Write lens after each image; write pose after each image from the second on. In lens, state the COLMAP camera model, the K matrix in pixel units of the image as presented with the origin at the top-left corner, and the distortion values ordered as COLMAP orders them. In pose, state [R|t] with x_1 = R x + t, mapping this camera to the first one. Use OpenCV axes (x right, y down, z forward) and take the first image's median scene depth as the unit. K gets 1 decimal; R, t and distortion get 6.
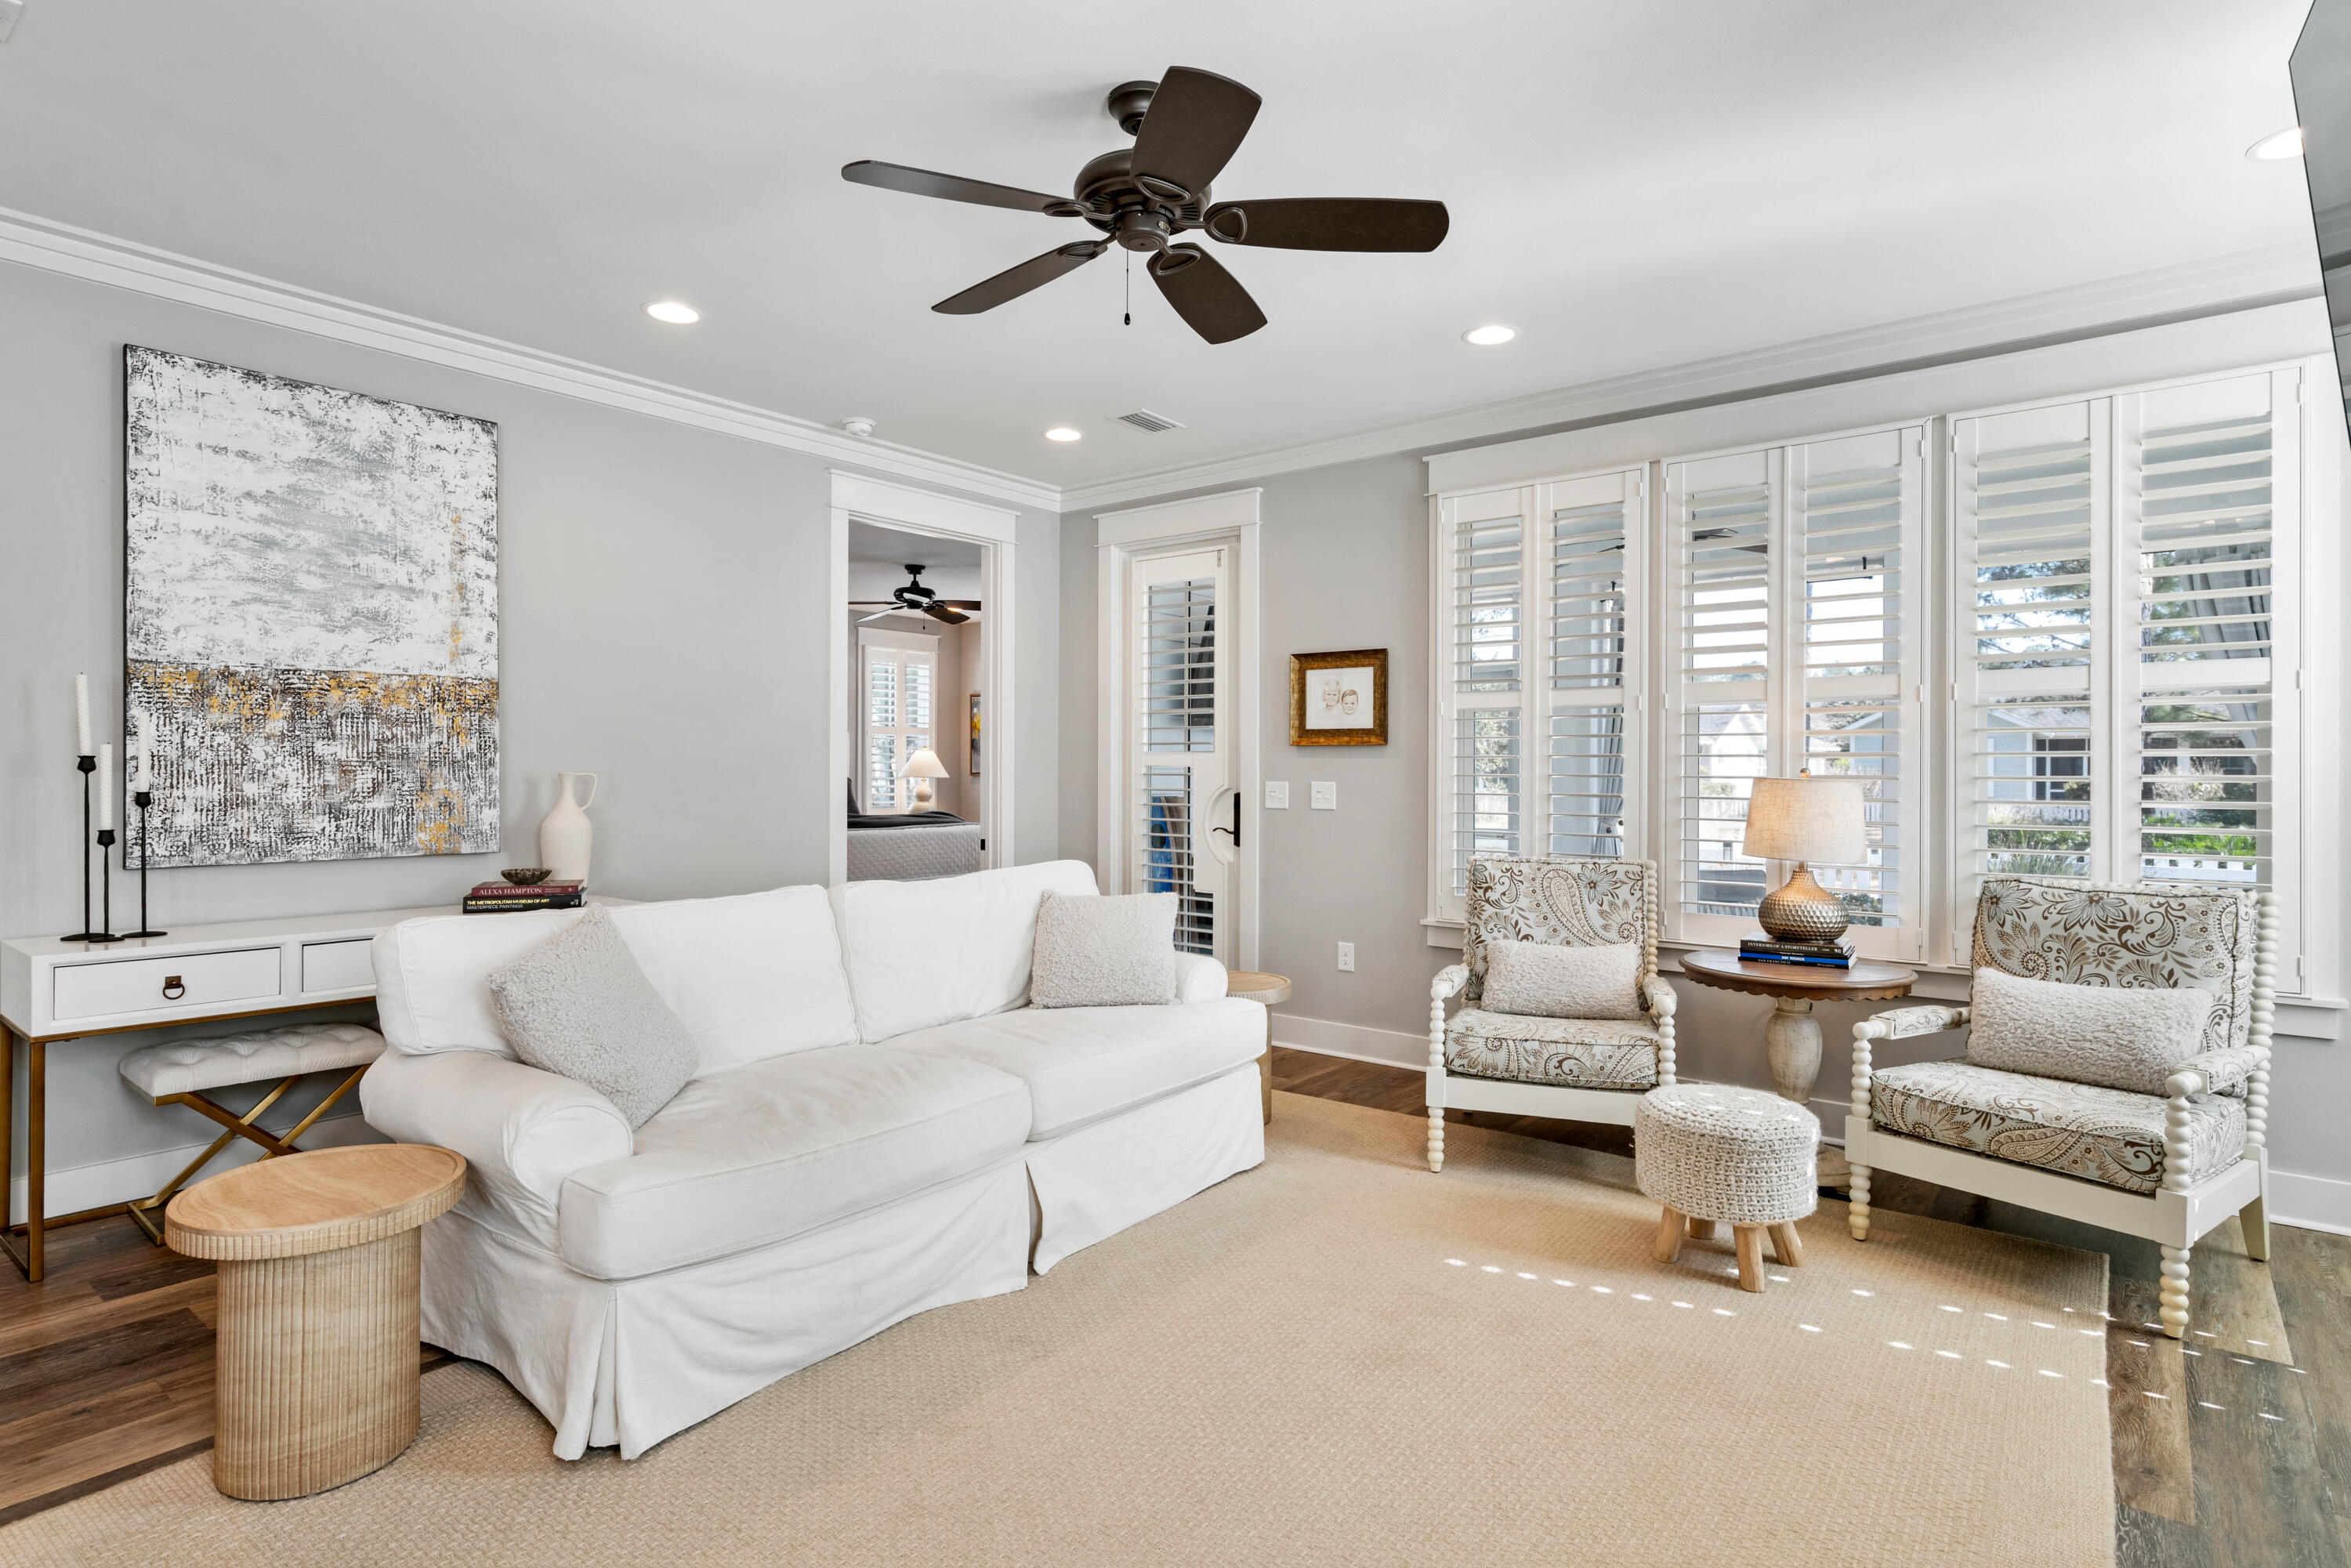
lens RADIAL K [[1200.8, 0, 1172.9], [0, 1200.8, 768.6], [0, 0, 1]] dist [0.004866, 0.001591]
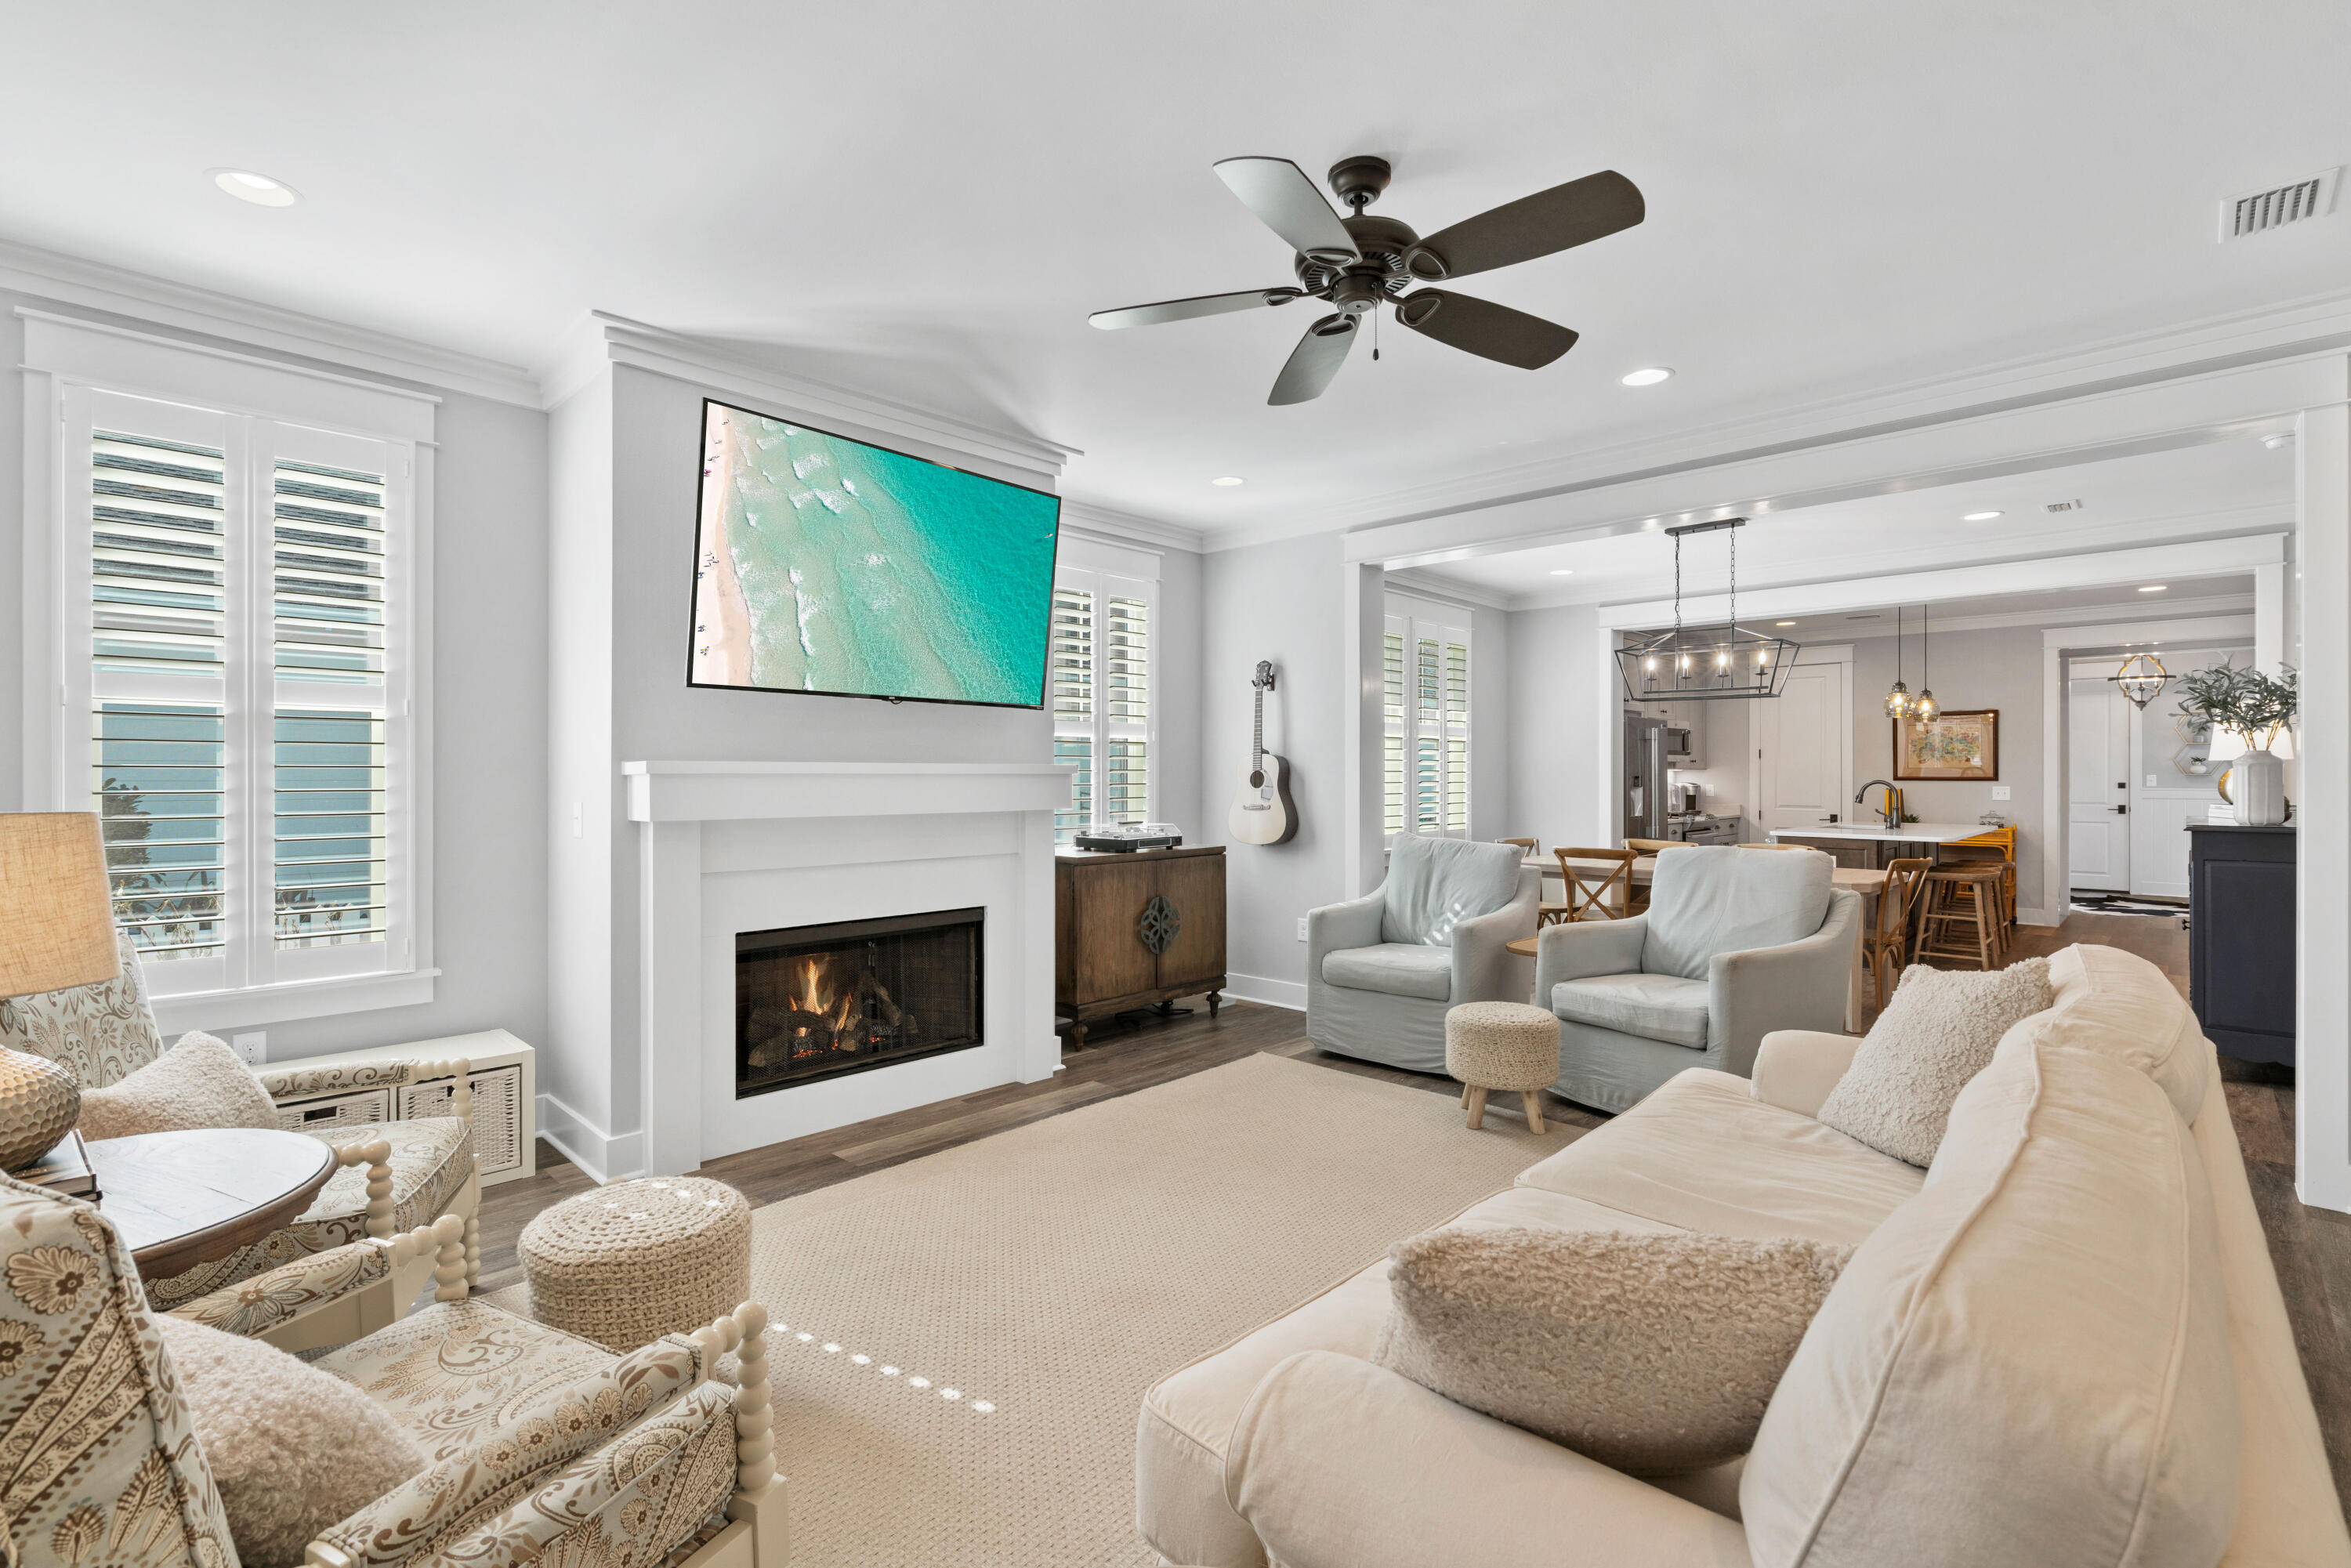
lens RADIAL K [[1085.8, 0, 1173.9], [0, 1085.8, 778.3], [0, 0, 1]] dist [-0.004907, 0.003507]
pose [[-0.996335, -0.006933, 0.085260, 0.027810], [-0.006922, 0.999976, 0.000427, -0.008133], [-0.085261, -0.000164, -0.996359, 1.202369]]
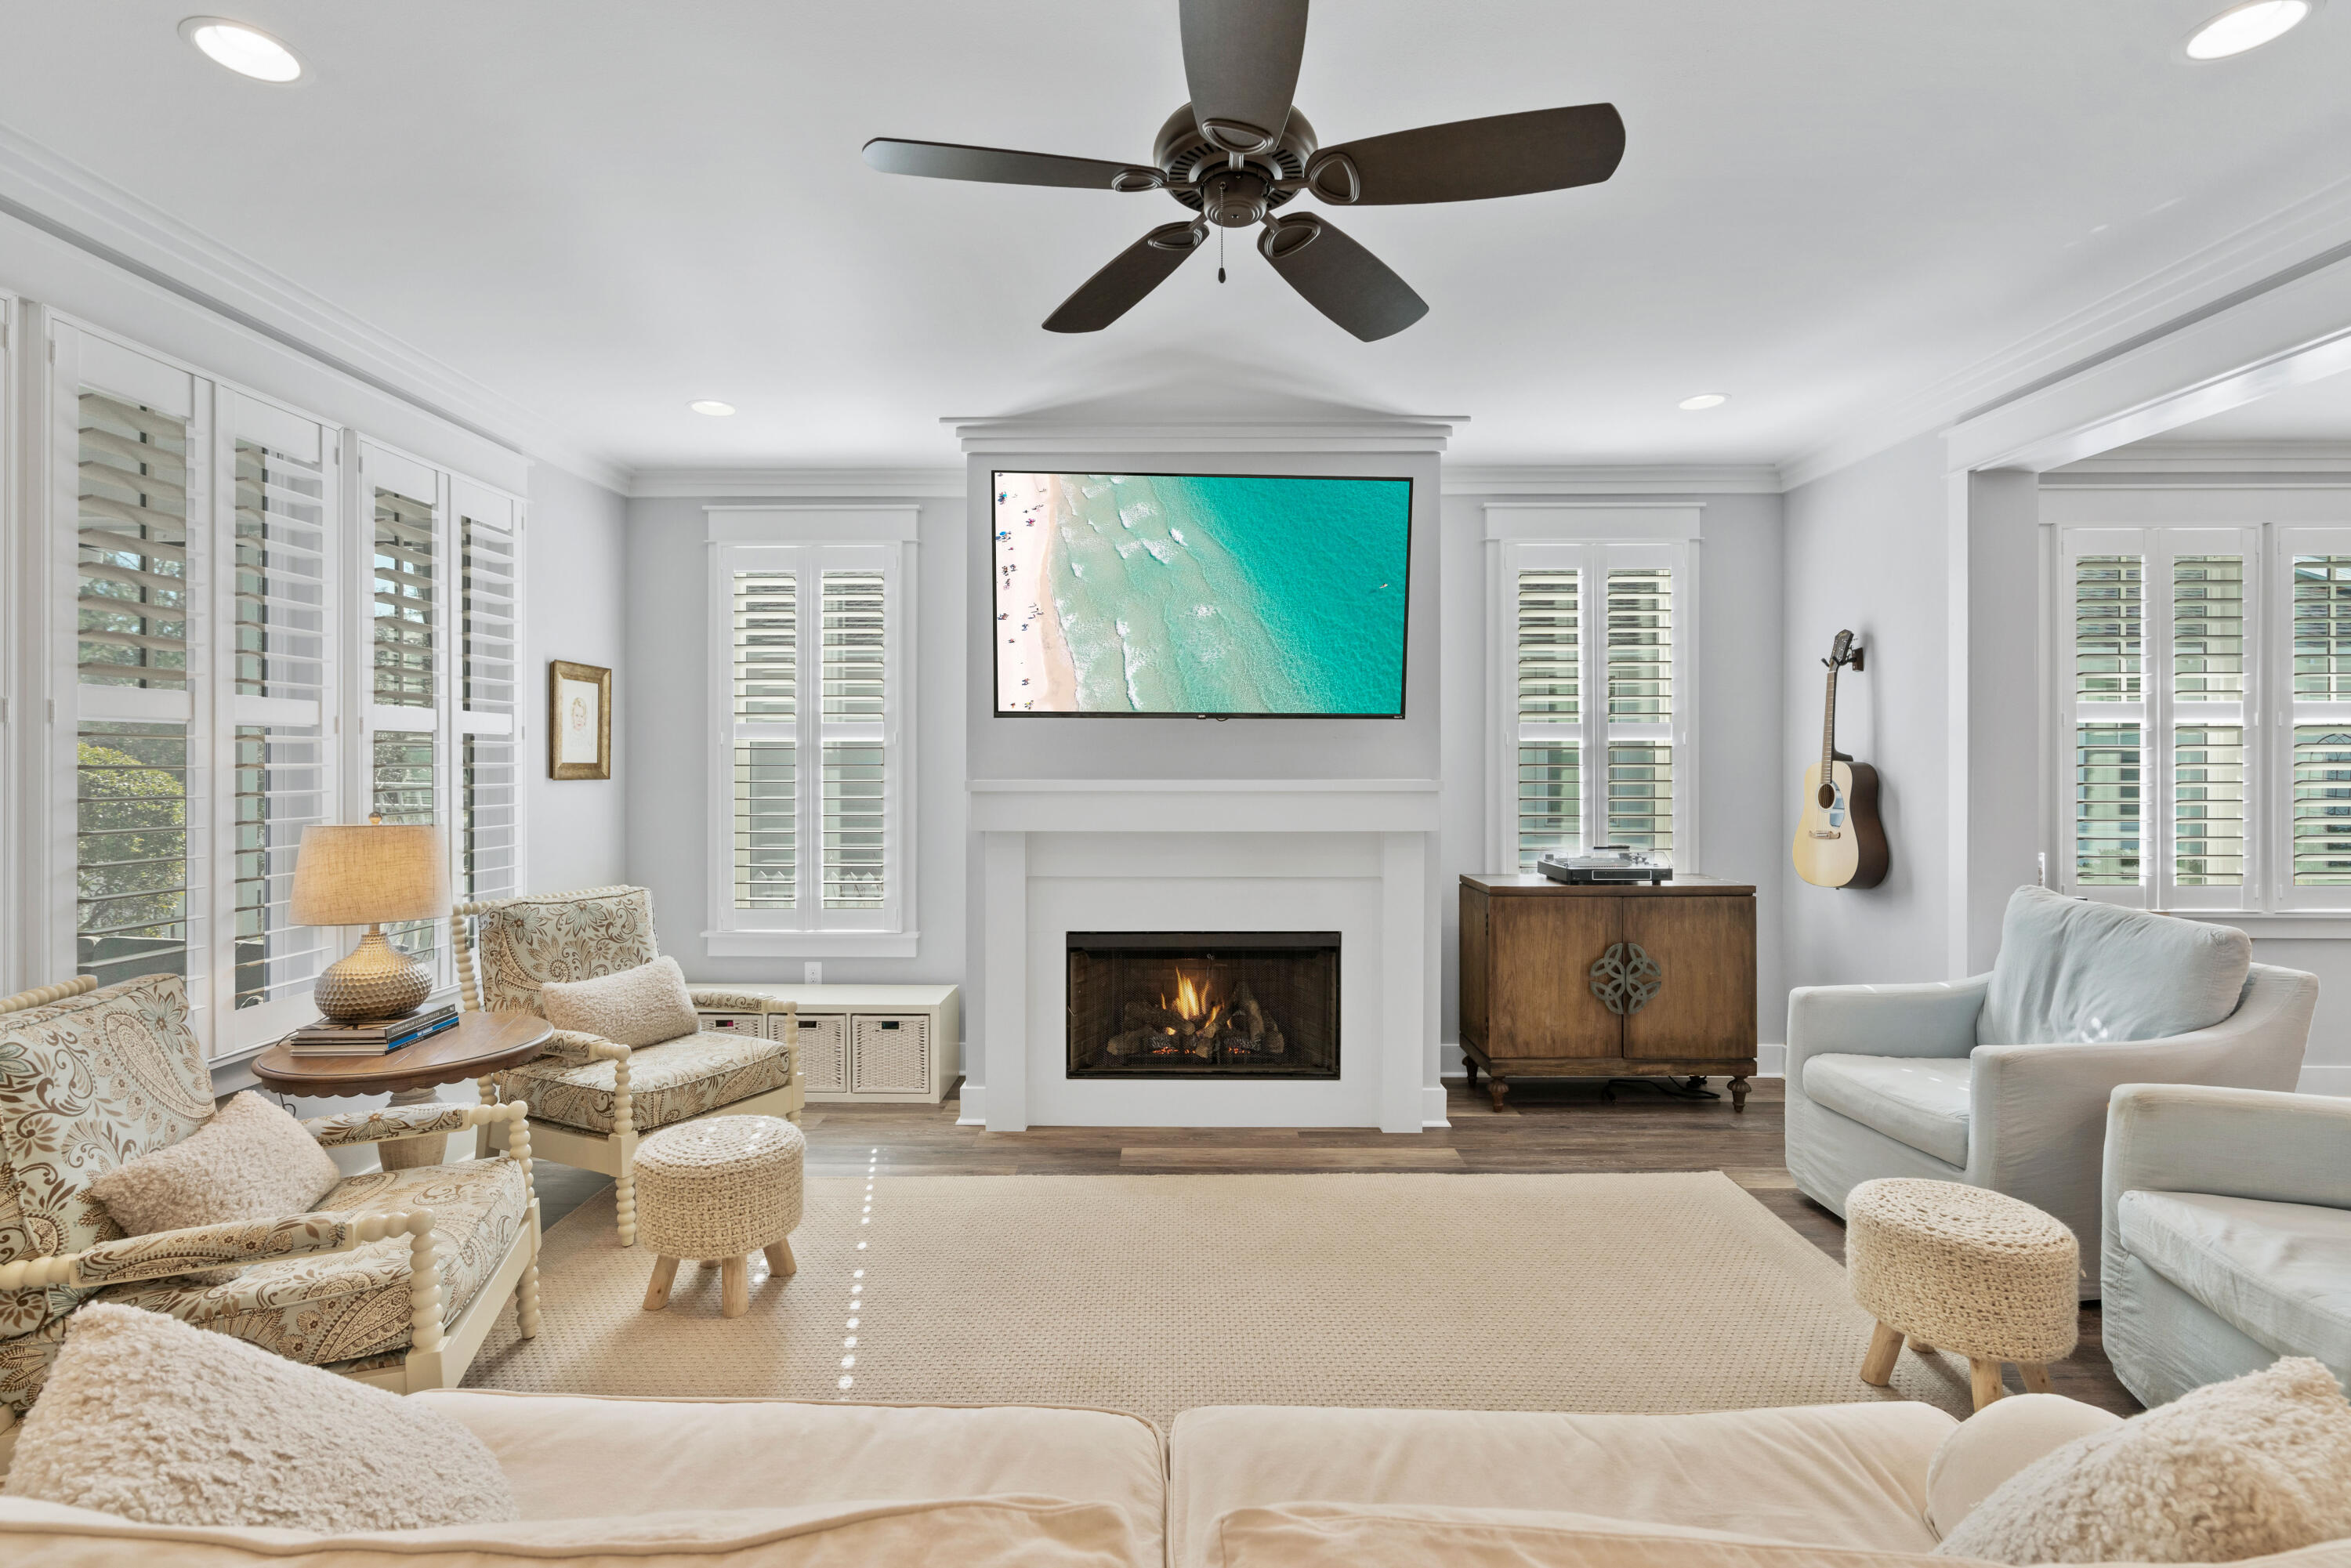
lens RADIAL K [[1085.8, 0, 1160.4], [0, 1085.8, 766.2], [0, 0, 1]] dist [-0.004907, 0.003507]
pose [[-0.610787, -0.007429, 0.791760, -0.366522], [-0.005781, 0.999971, 0.004923, -0.035156], [-0.791774, -0.001570, -0.610813, 0.909358]]
